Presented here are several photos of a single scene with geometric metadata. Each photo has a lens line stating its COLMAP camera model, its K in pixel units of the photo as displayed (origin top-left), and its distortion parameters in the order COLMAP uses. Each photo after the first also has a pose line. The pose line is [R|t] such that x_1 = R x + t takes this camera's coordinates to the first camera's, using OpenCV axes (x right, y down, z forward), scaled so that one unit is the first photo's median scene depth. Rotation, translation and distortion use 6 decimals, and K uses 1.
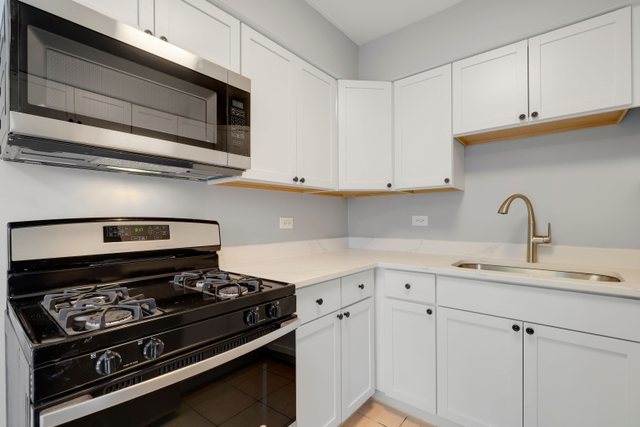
lens RADIAL K [[294.1, 0, 324.2], [0, 294.1, 215.7], [0, 0, 1]] dist [-0.028291, 0.000922]
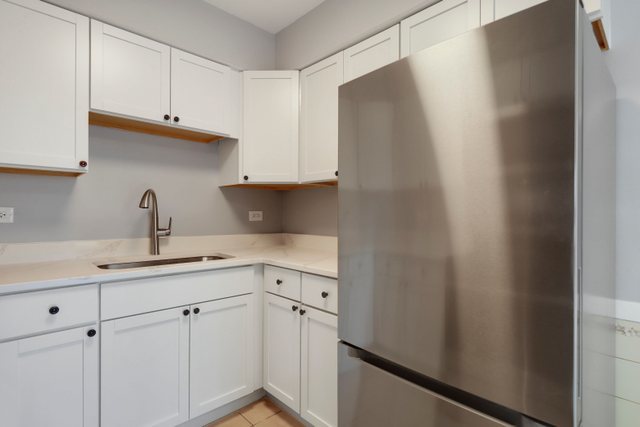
lens RADIAL K [[294.1, 0, 324.2], [0, 294.1, 215.7], [0, 0, 1]] dist [-0.028291, 0.000922]
pose [[0.119166, -0.001737, 0.992873, -0.312384], [-0.013946, 0.999897, 0.003423, 0.007882], [-0.992776, -0.014254, 0.119130, 0.299230]]
